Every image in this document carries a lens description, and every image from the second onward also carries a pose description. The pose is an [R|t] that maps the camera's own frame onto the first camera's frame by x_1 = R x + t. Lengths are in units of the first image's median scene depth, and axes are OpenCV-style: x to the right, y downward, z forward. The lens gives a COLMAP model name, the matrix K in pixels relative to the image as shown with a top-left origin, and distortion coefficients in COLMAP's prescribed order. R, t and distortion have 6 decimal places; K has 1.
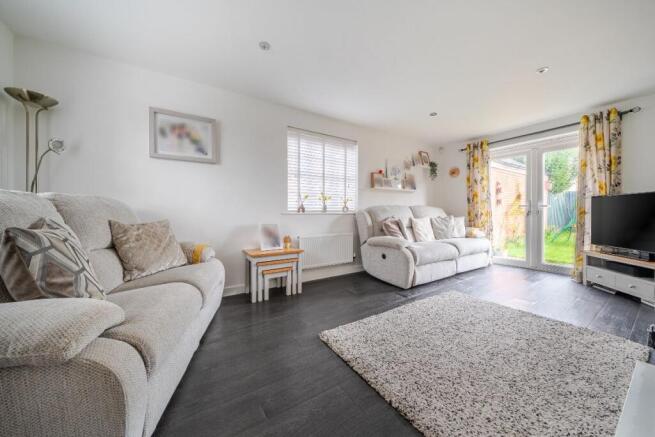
lens RADIAL K [[226.3, 0, 325.3], [0, 226.3, 219.0], [0, 0, 1]] dist [-0.002549, -0.000130]
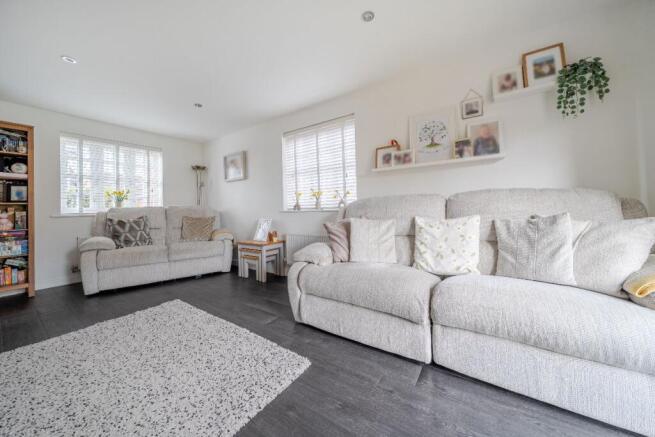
lens RADIAL K [[226.3, 0, 324.0], [0, 226.3, 212.1], [0, 0, 1]] dist [-0.002549, -0.000130]
pose [[0.403371, -0.002487, -0.915033, 0.897083], [-0.007030, 0.999958, -0.005817, -0.015130], [0.915009, 0.008779, 0.403337, 0.704218]]
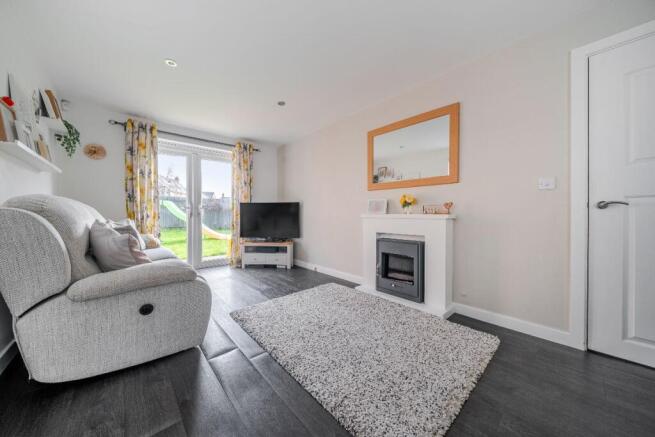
lens RADIAL K [[226.3, 0, 323.9], [0, 226.3, 216.5], [0, 0, 1]] dist [-0.002549, -0.000130]
pose [[-0.171102, -0.009626, 0.985206, -0.246808], [0.023589, 0.999626, 0.013863, -0.021862], [-0.984971, 0.025612, -0.170811, 0.687120]]
